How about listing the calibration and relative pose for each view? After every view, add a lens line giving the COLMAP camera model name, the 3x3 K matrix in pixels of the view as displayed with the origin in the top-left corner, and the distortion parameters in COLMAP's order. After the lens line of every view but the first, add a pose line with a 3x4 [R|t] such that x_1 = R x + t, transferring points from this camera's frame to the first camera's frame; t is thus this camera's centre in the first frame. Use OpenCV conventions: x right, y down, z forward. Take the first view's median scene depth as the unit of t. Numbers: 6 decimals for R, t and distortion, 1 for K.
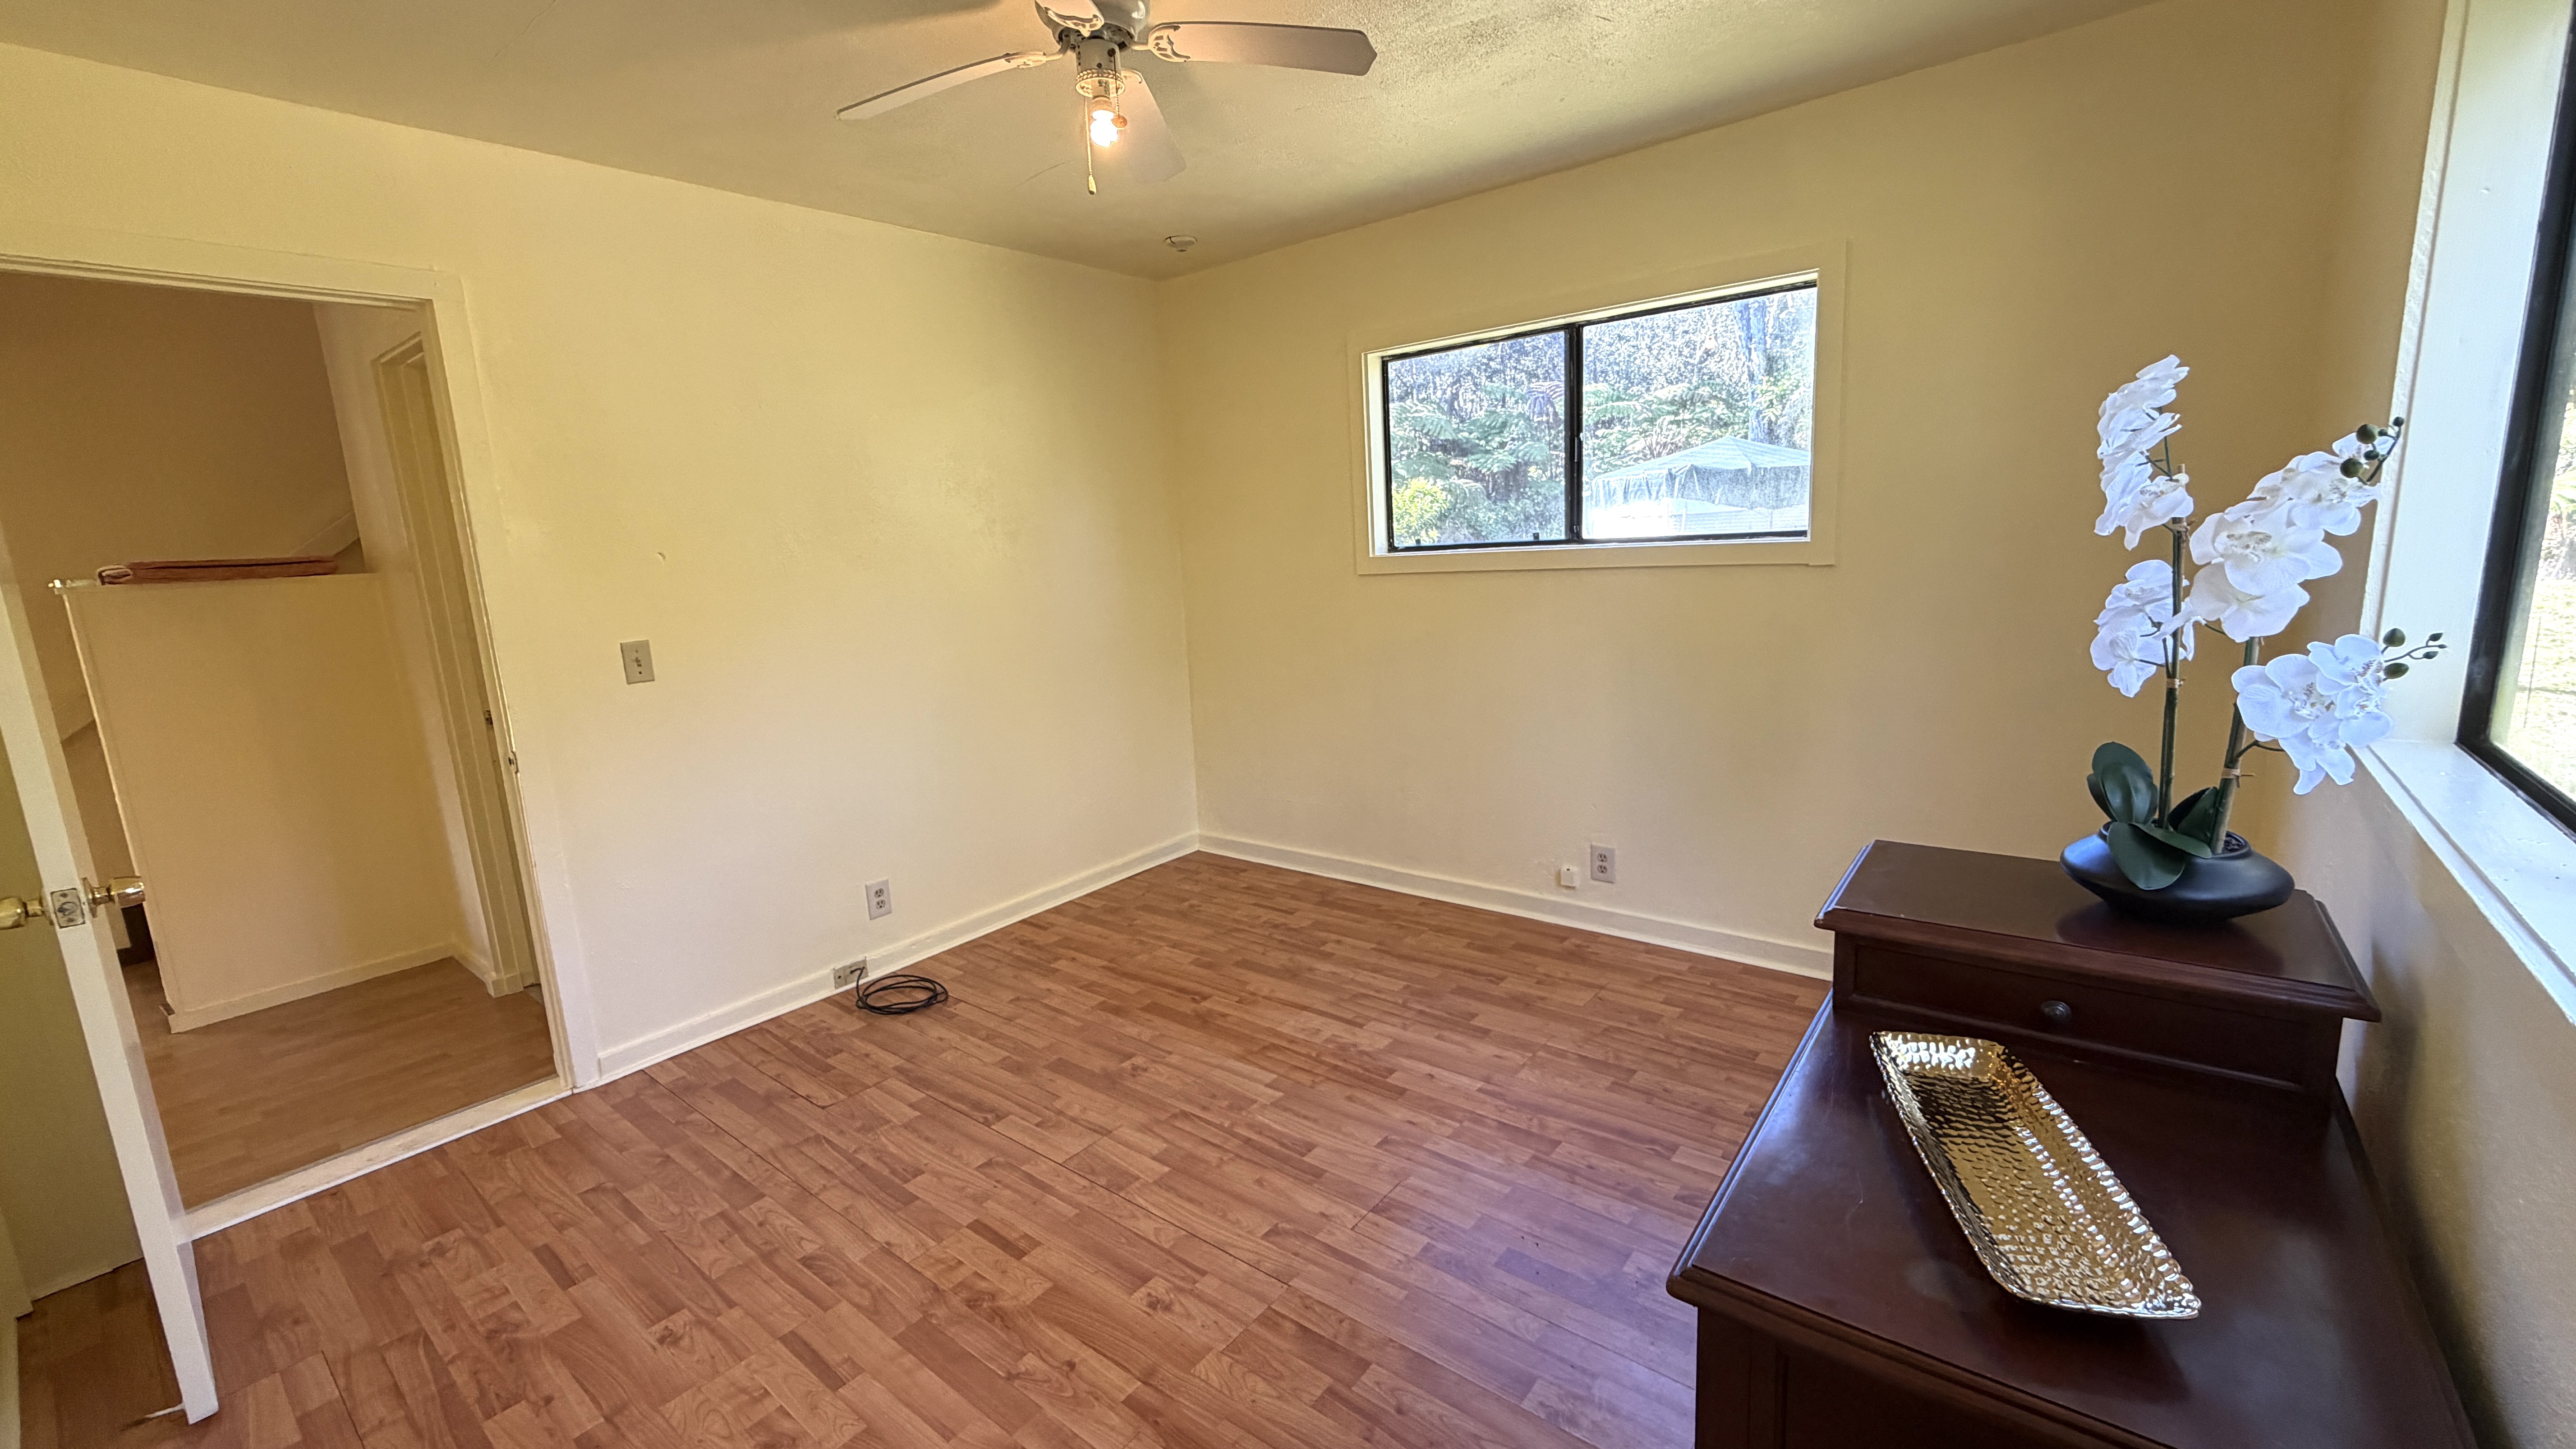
lens RADIAL K [[1038.1, 0, 1277.2], [0, 1038.1, 721.0], [0, 0, 1]] dist [-0.003288, -0.000143]
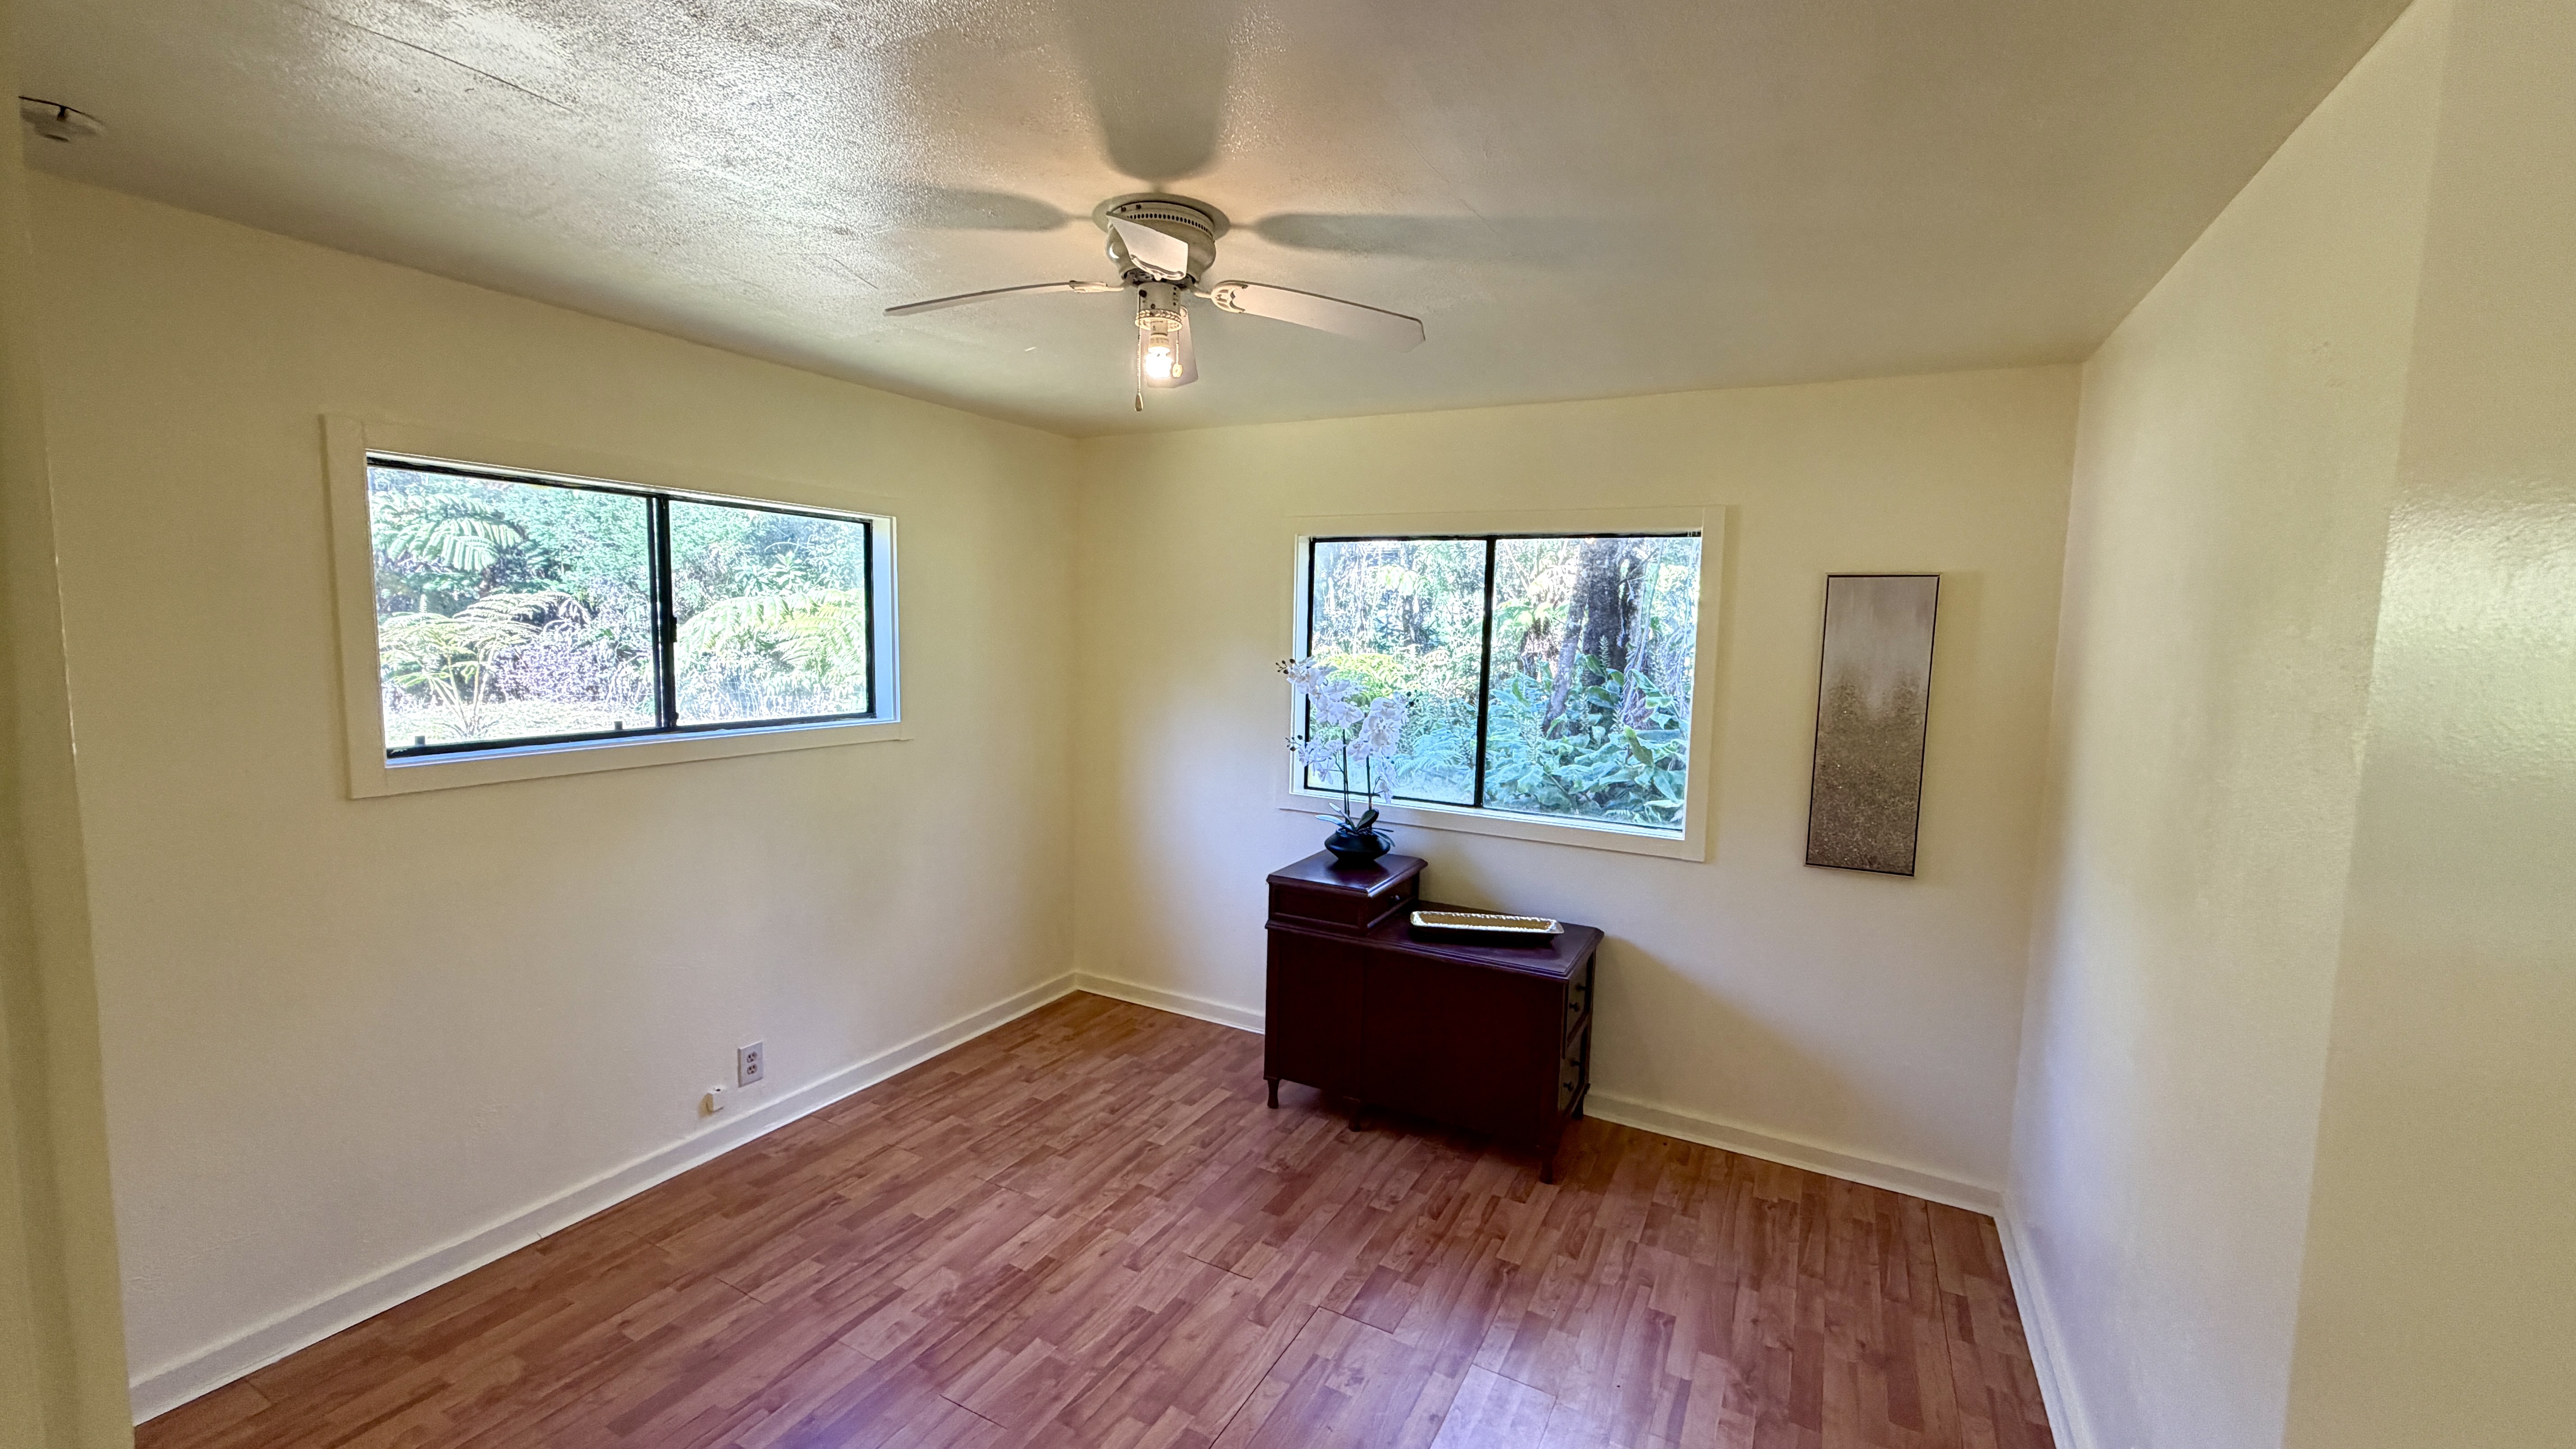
lens RADIAL K [[1038.1, 0, 1282.7], [0, 1038.1, 723.6], [0, 0, 1]] dist [-0.003288, -0.000143]
pose [[-0.199162, -0.044784, 0.978943, -0.763543], [0.160166, 0.984035, 0.077602, -0.179709], [-0.966789, 0.172248, -0.188809, 0.724727]]
